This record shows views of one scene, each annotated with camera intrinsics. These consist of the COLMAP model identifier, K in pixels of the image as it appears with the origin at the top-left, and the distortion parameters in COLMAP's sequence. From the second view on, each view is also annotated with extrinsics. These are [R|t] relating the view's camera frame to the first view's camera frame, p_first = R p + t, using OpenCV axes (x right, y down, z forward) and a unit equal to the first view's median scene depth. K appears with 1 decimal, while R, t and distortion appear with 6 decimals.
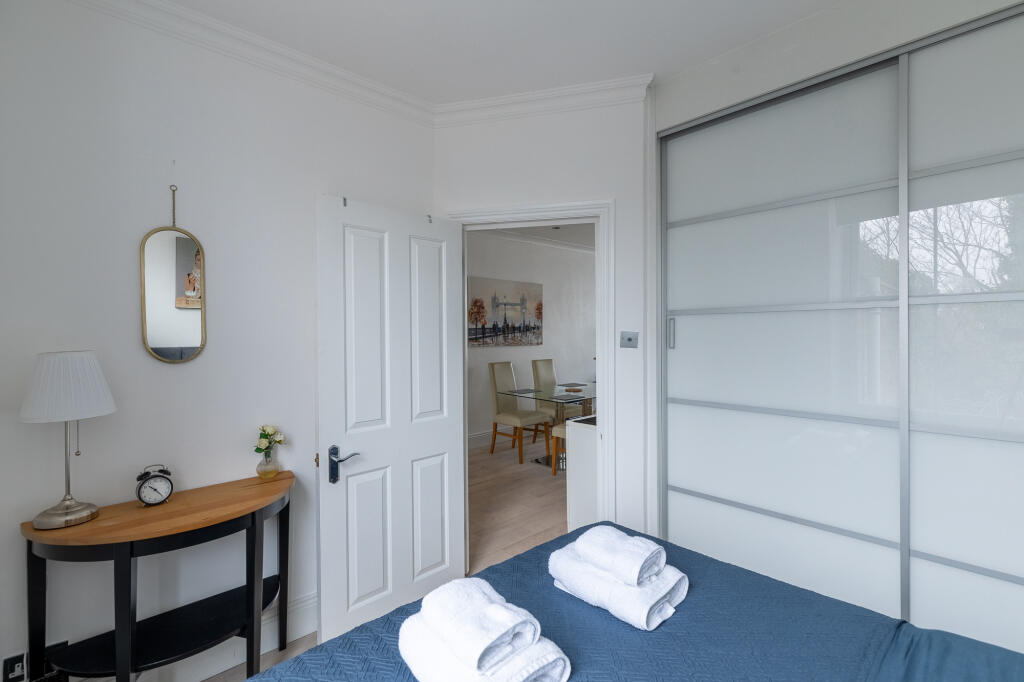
lens RADIAL K [[449.8, 0, 512.0], [0, 449.8, 341.0], [0, 0, 1]] dist [0.000365, 0.000012]
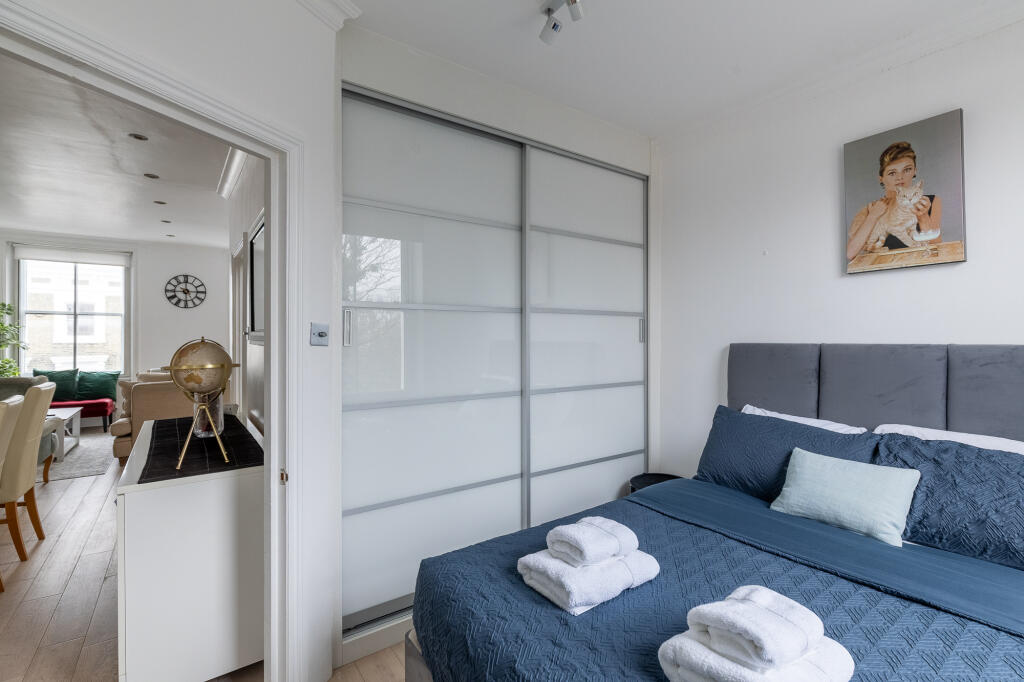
lens RADIAL K [[461.1, 0, 544.2], [0, 461.1, 337.6], [0, 0, 1]] dist [-0.000465, -0.000203]
pose [[0.101044, -0.000845, 0.994882, -0.625362], [0.004268, 0.999991, 0.000416, 0.004408], [-0.994873, 0.004204, 0.101046, 0.759550]]
